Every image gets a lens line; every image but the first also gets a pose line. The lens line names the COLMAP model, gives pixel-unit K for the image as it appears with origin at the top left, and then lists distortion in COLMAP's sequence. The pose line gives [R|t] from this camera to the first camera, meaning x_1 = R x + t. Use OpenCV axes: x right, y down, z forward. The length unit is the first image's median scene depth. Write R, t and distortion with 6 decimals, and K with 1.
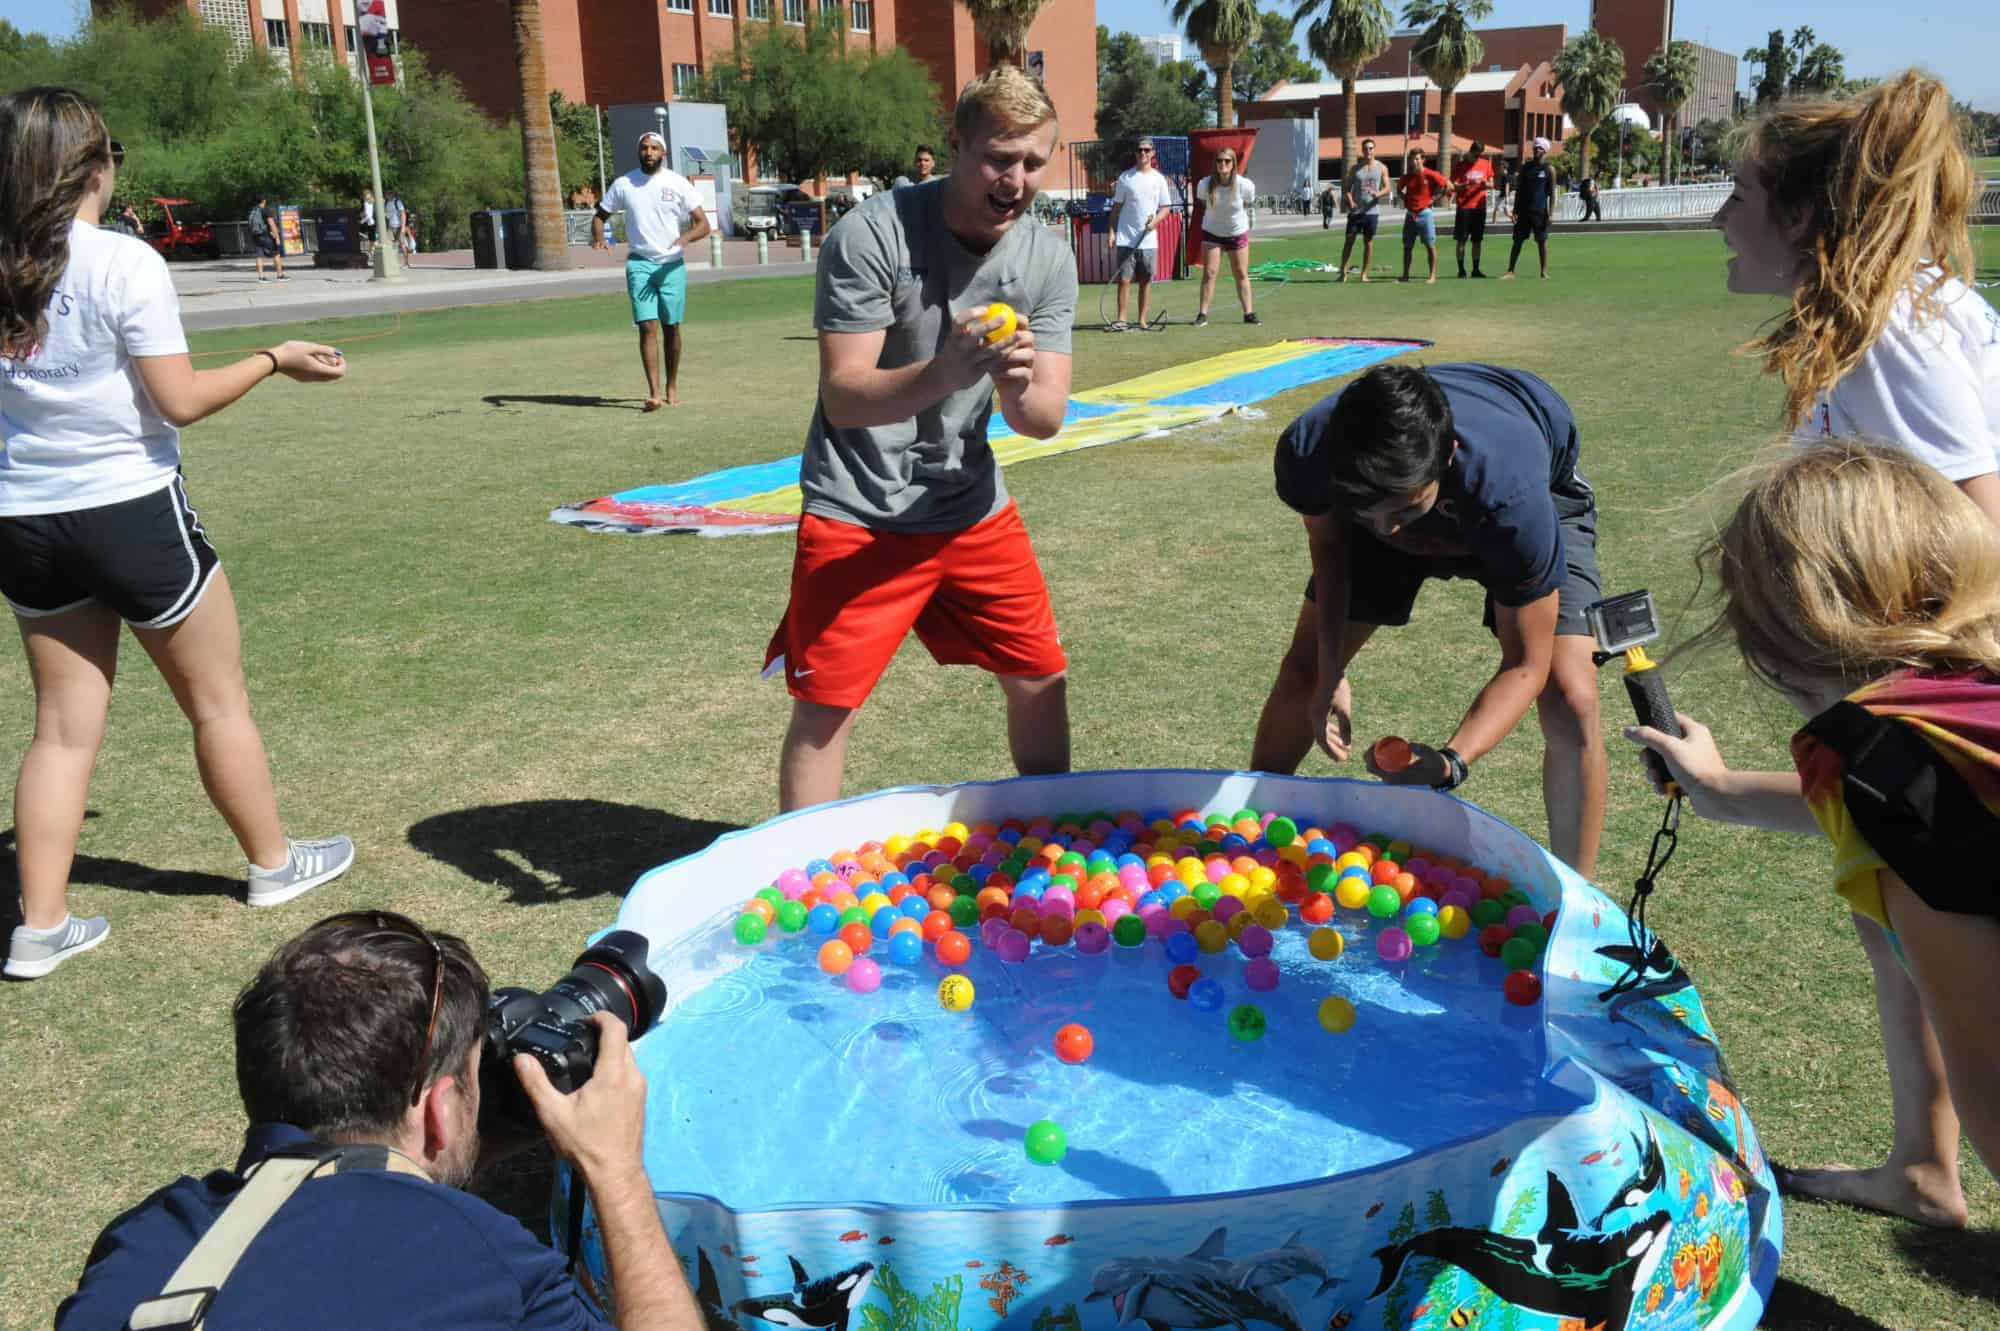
lens RADIAL K [[1800.3, 0, 1000.0], [0, 1800.3, 665.5], [0, 0, 1]] dist [0.015462, -0.006879]
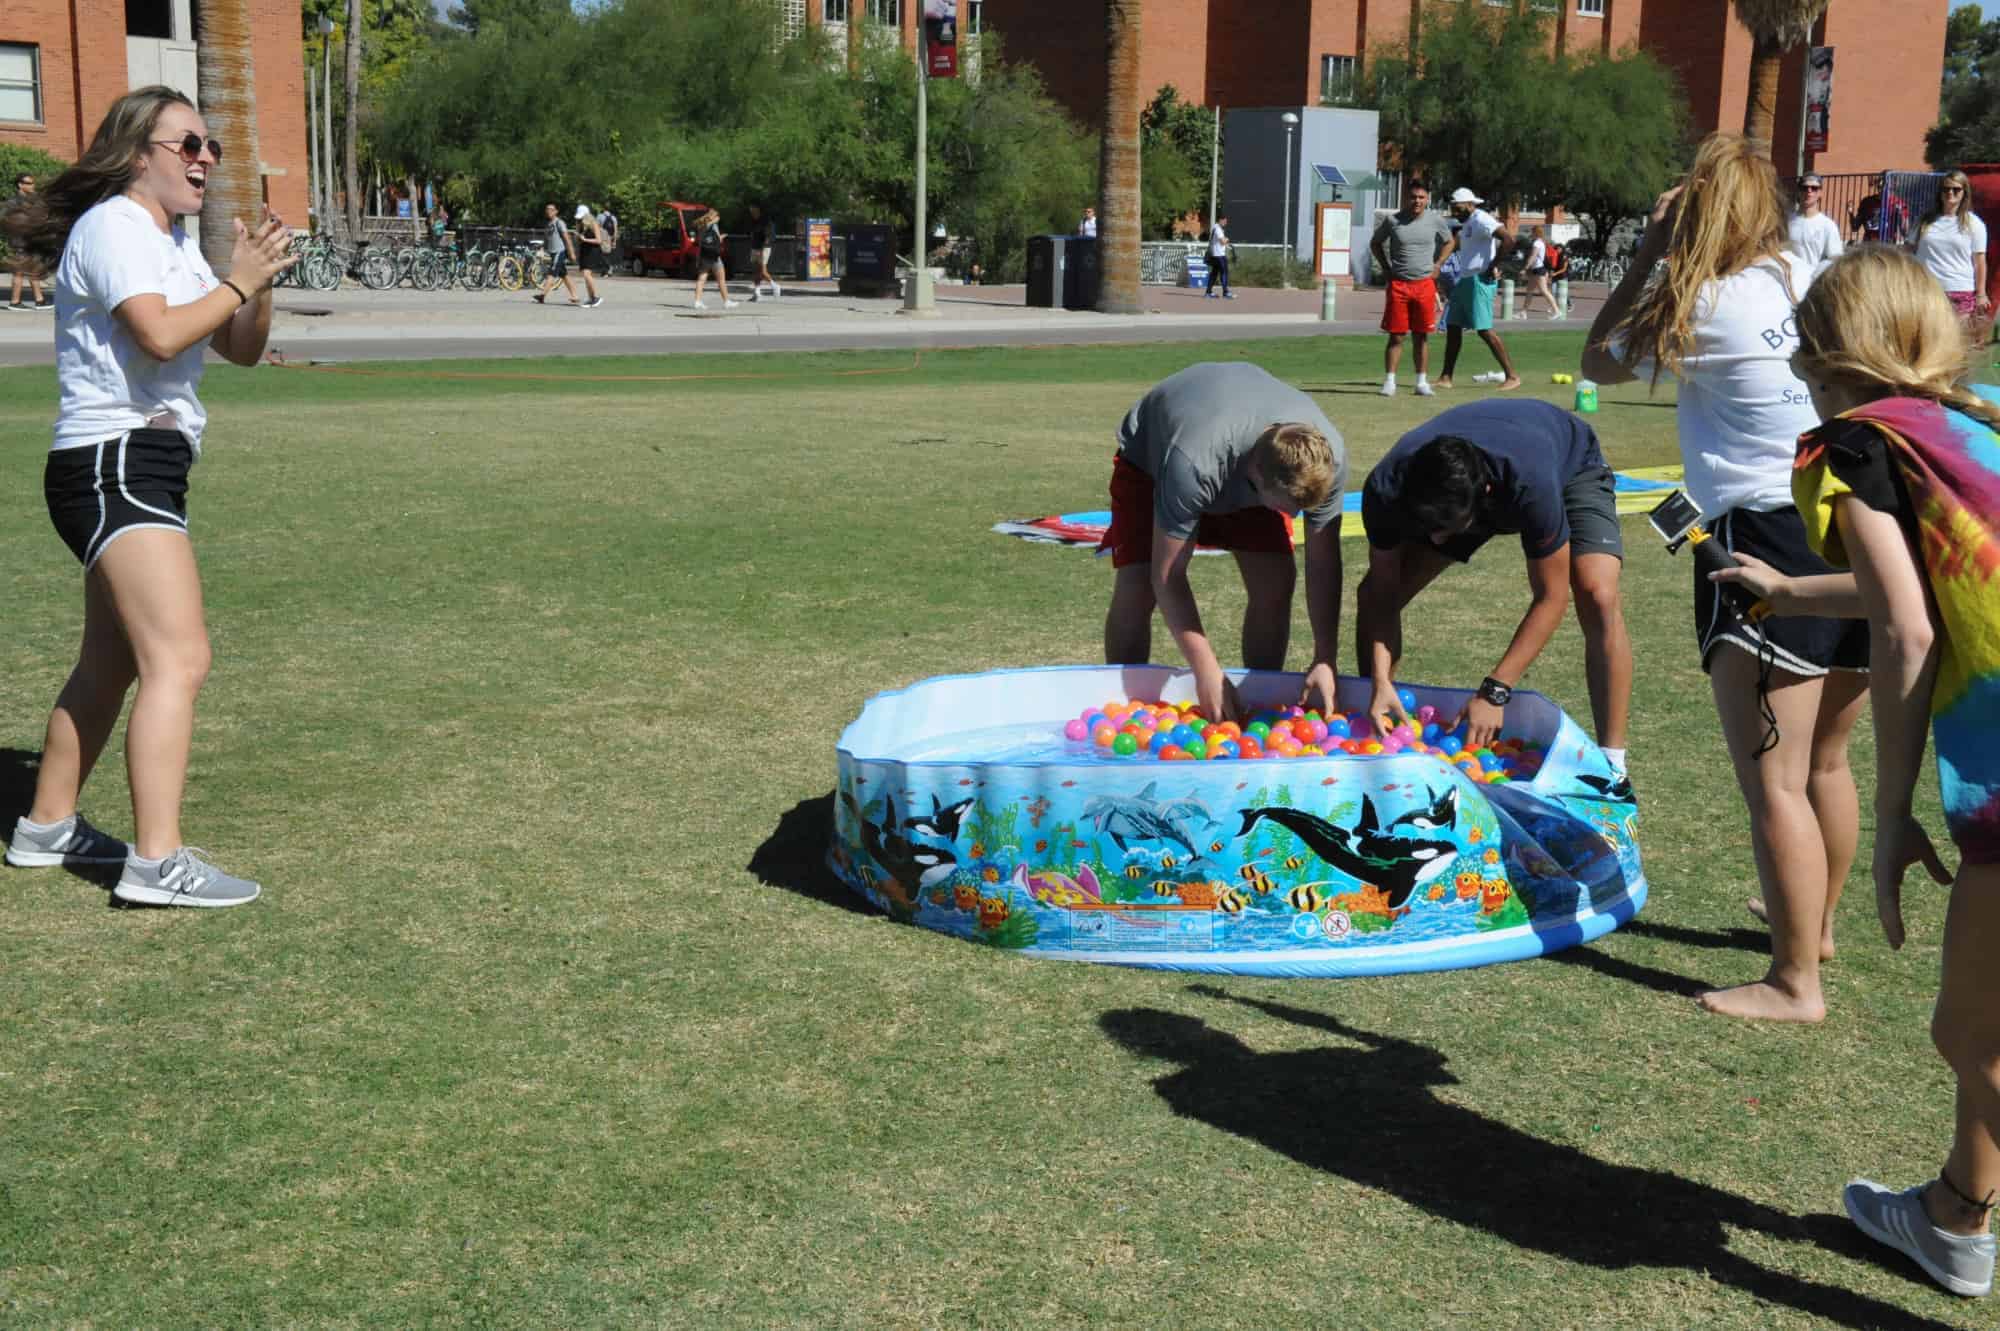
lens RADIAL K [[2546.9, 0, 1000.0], [0, 2546.9, 665.5], [0, 0, 1]] dist [0.119092, -0.006233]
pose [[0.954777, 0.095508, -0.281566, 0.220192], [-0.119724, 0.990333, -0.070055, 0.126957], [0.272153, 0.100597, 0.956981, -0.480033]]
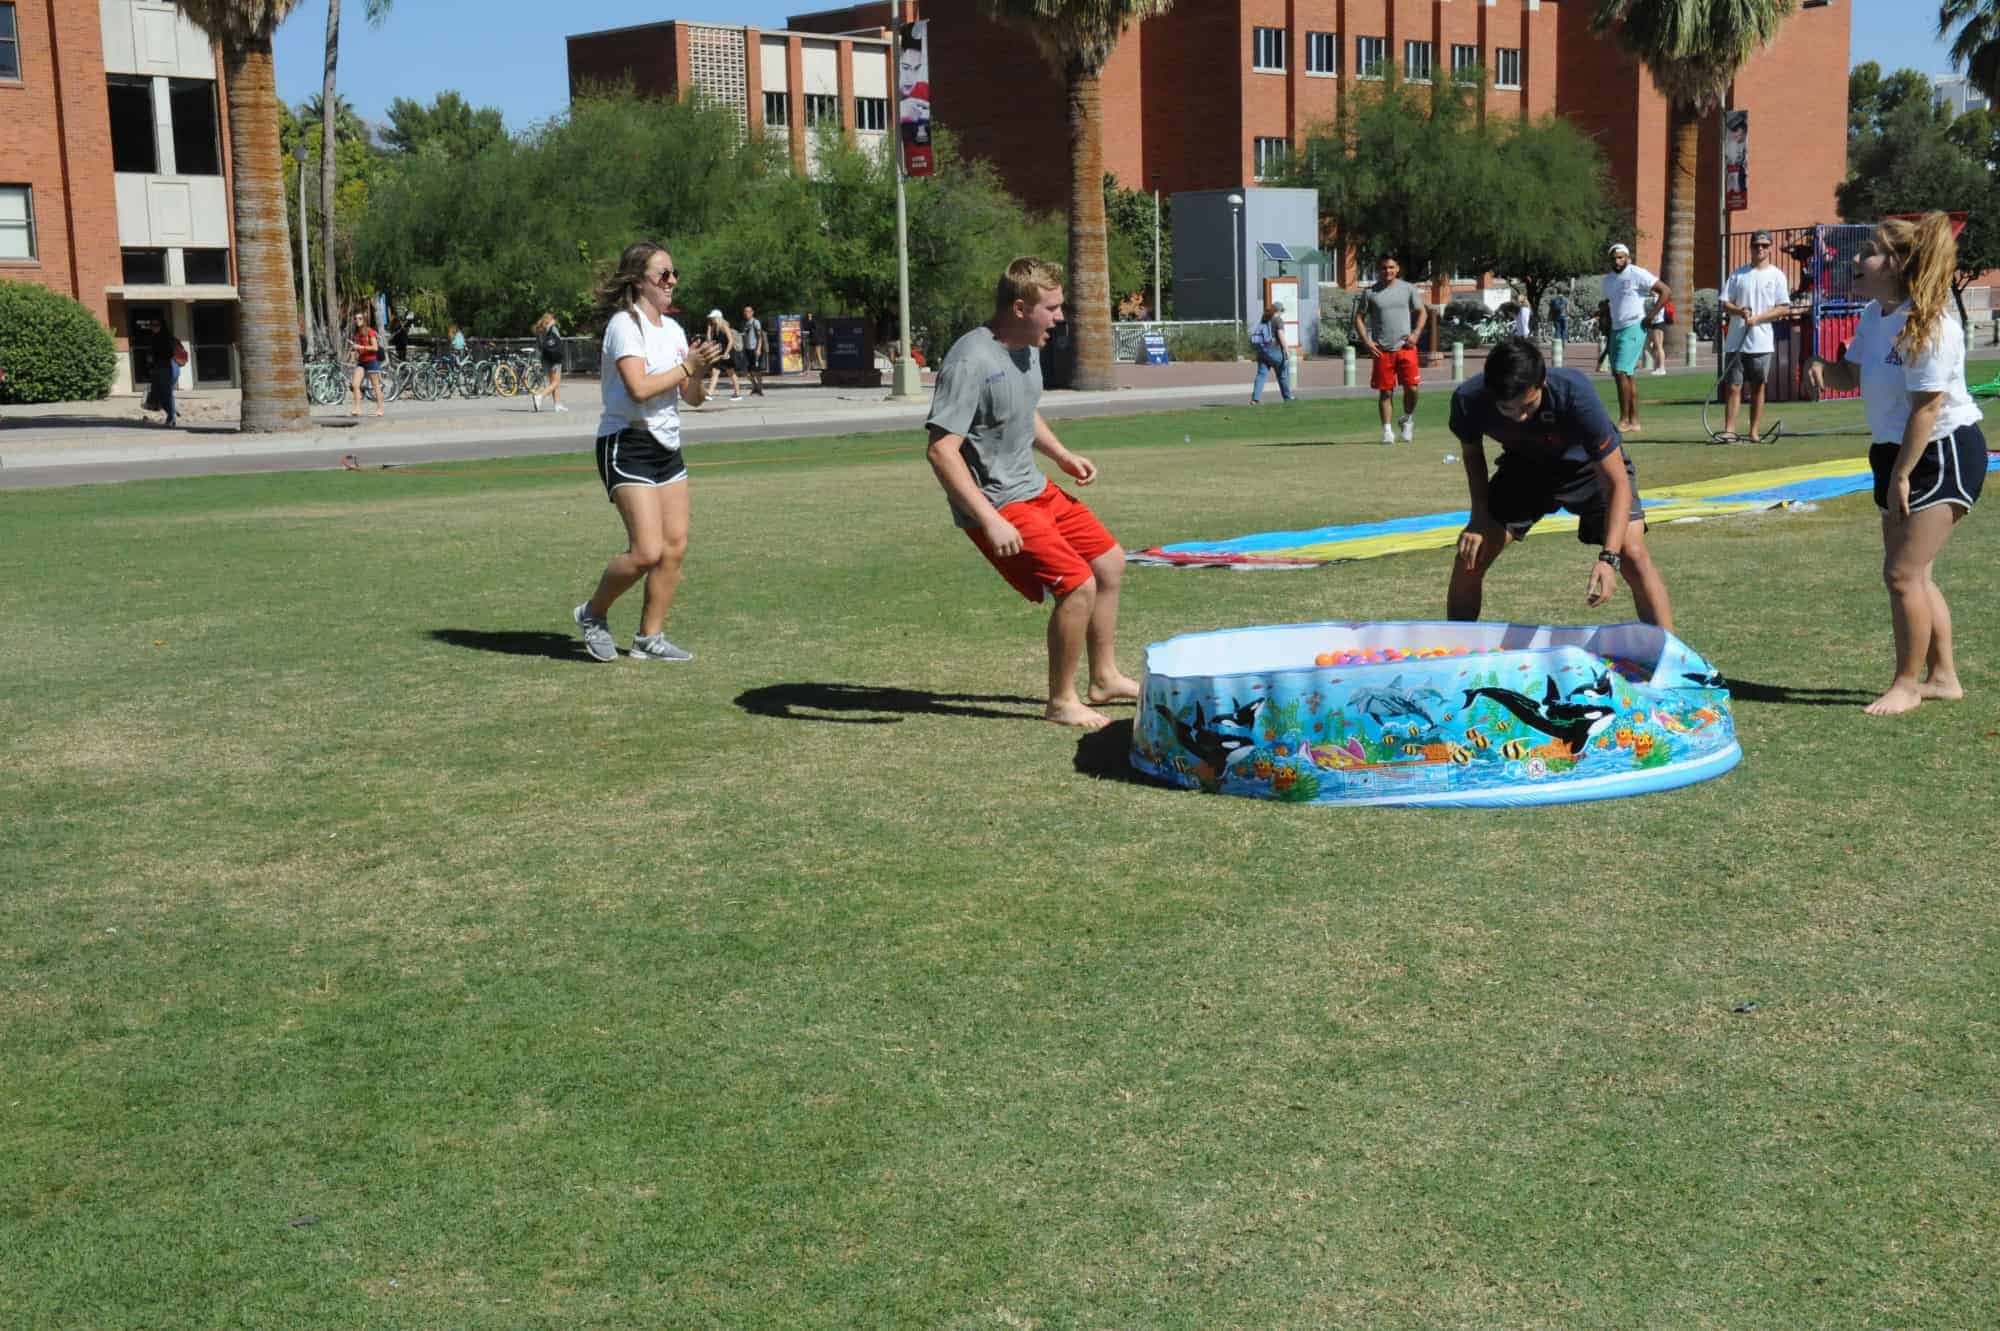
lens RADIAL K [[2546.9, 0, 1000.0], [0, 2546.9, 665.5], [0, 0, 1]] dist [0.119092, -0.006233]
pose [[0.963914, 0.038624, -0.263397, 0.170666], [-0.068652, 0.992018, -0.105766, 0.232405], [0.257210, 0.120032, 0.958872, -0.843190]]
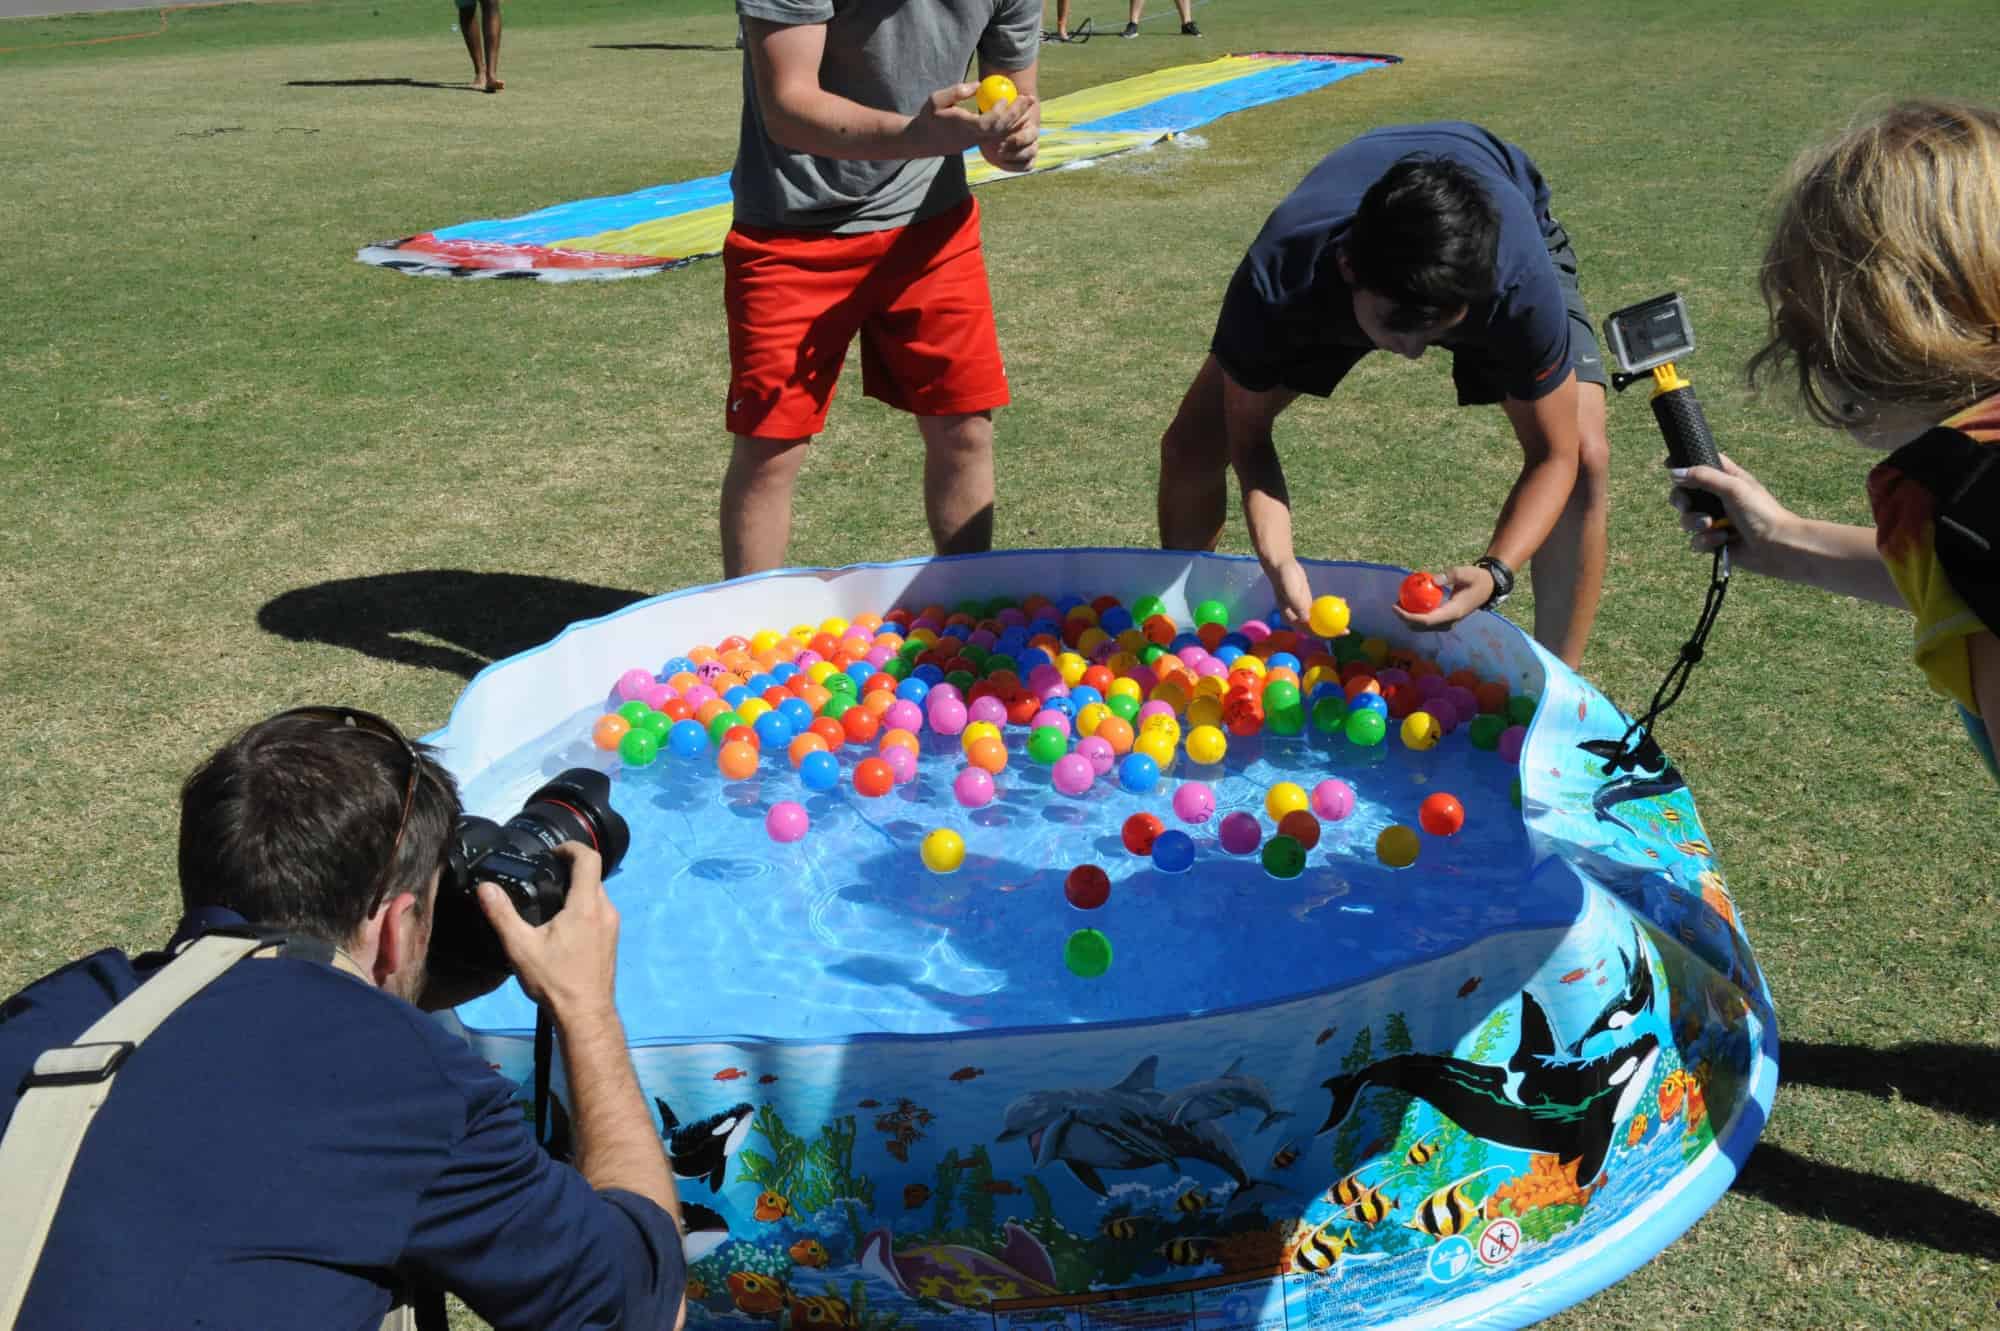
lens RADIAL K [[2055.2, 0, 1000.0], [0, 2055.2, 665.5], [0, 0, 1]] dist [0.056123, -0.009643]
pose [[0.998757, -0.005184, 0.049567, 0.000082], [-0.000151, 0.994255, 0.107034, 0.004975], [-0.049837, -0.106909, 0.993019, 0.010255]]
